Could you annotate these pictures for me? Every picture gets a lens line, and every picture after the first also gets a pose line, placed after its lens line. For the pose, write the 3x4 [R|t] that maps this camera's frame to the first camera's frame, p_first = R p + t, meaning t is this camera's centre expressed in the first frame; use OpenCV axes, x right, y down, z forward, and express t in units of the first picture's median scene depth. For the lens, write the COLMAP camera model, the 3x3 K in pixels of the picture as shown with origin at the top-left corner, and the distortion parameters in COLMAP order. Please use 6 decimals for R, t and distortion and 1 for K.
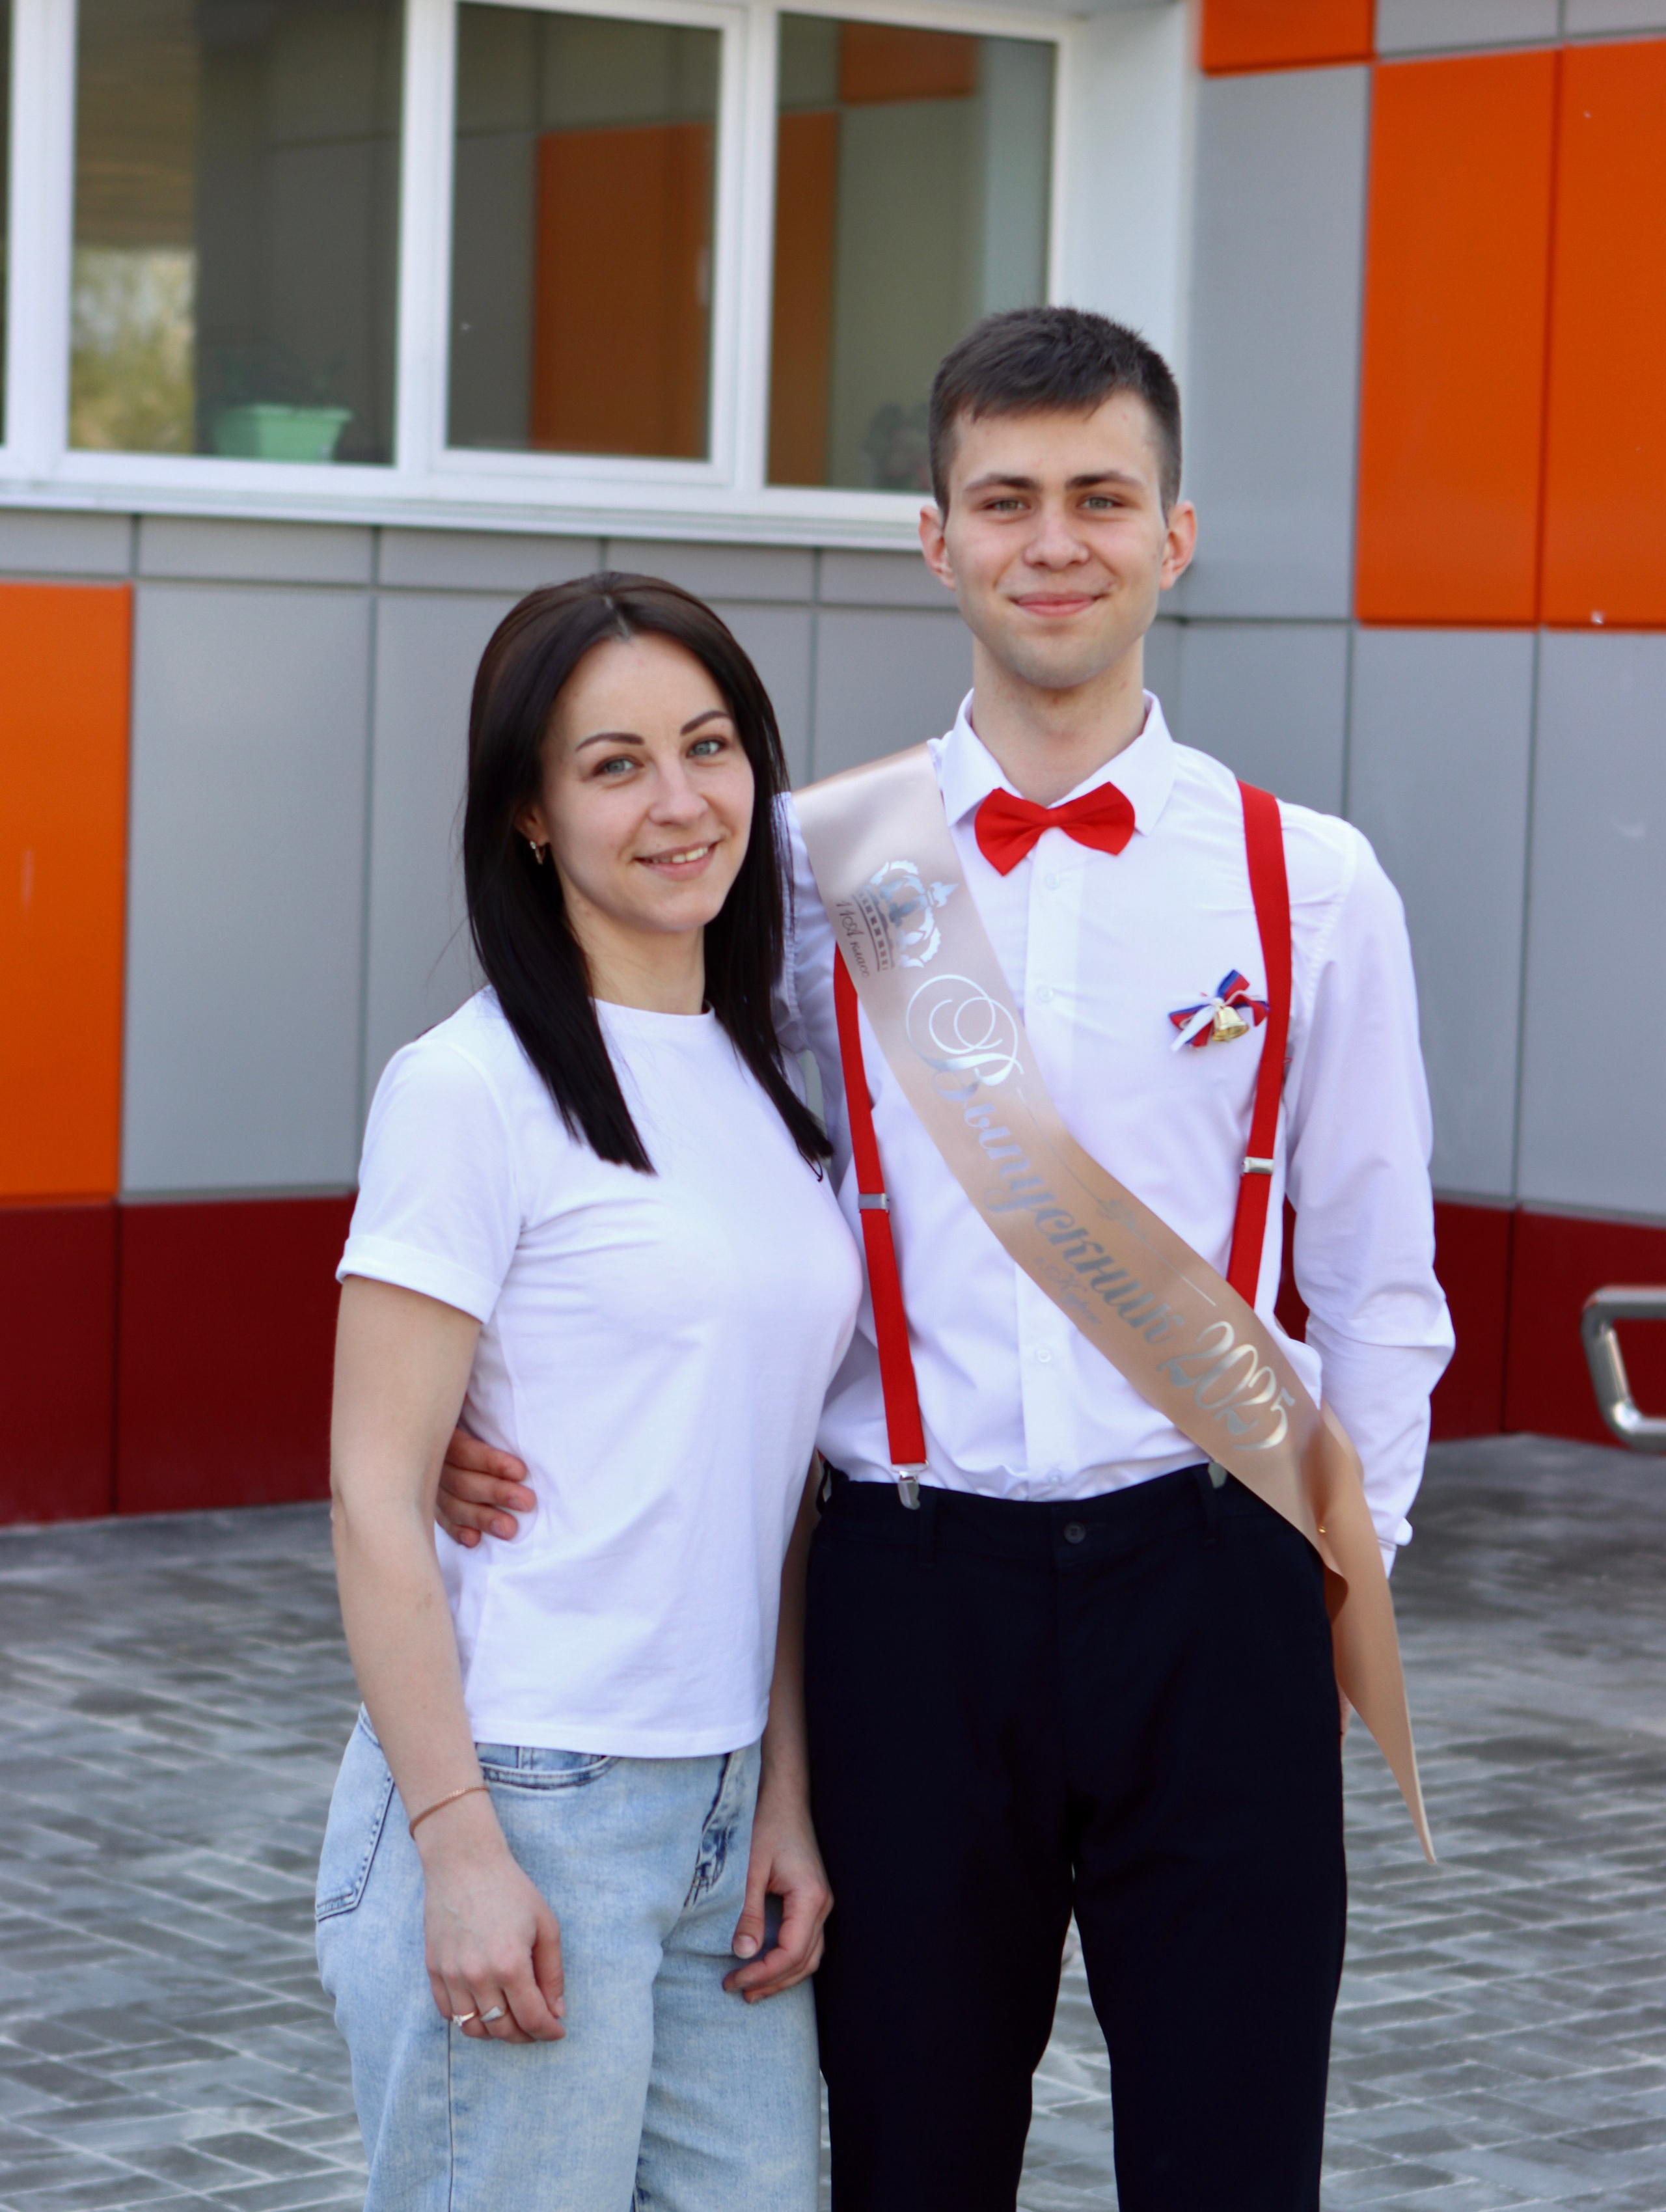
lens RADIAL K [[6202.2, 0, 833.0], [0, 6202.2, 1106.0], [0, 0, 1]] dist [-0.000001, 0.888686]
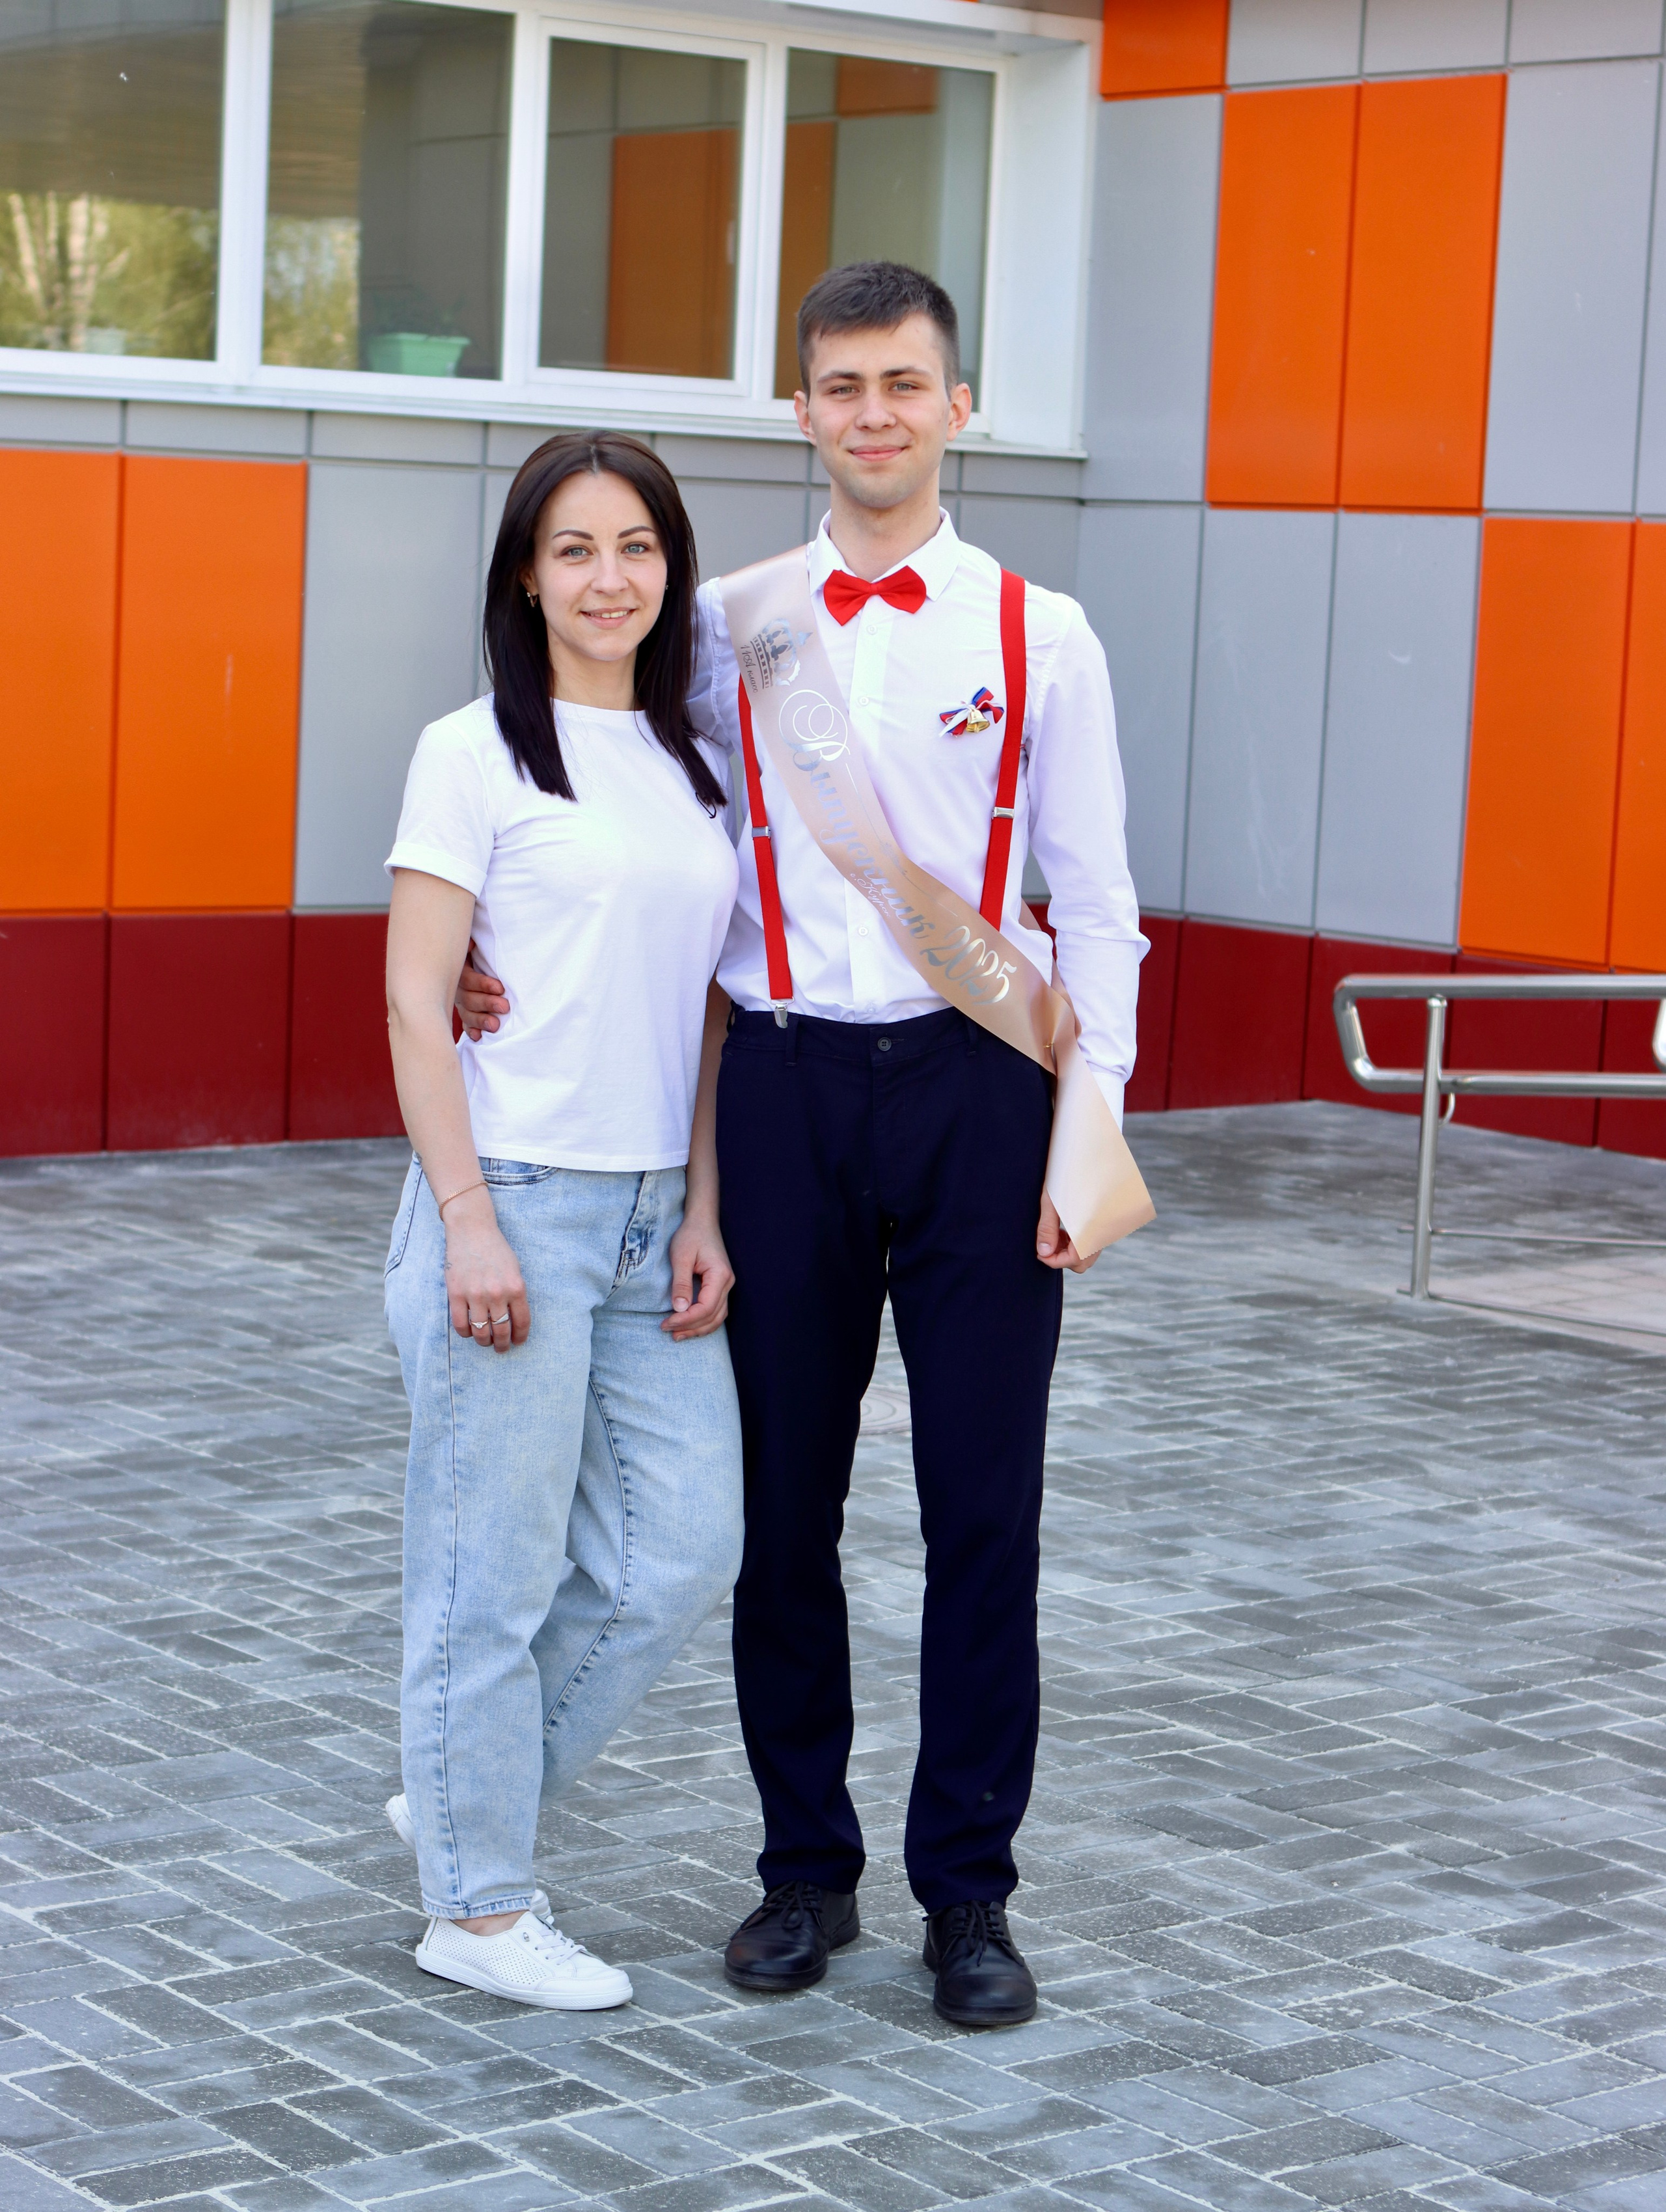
lens RADIAL K [[4981.1, 0, 833.0], [0, 4981.1, 1106.0], [0, 0, 1]] dist [-0.085115, 0.526489]
pose [[0.999868, 0.014537, -0.007289, 0.019055], [-0.014241, 0.999133, 0.039120, 0.018984], [0.007852, -0.039011, 0.999208, -0.146847]]
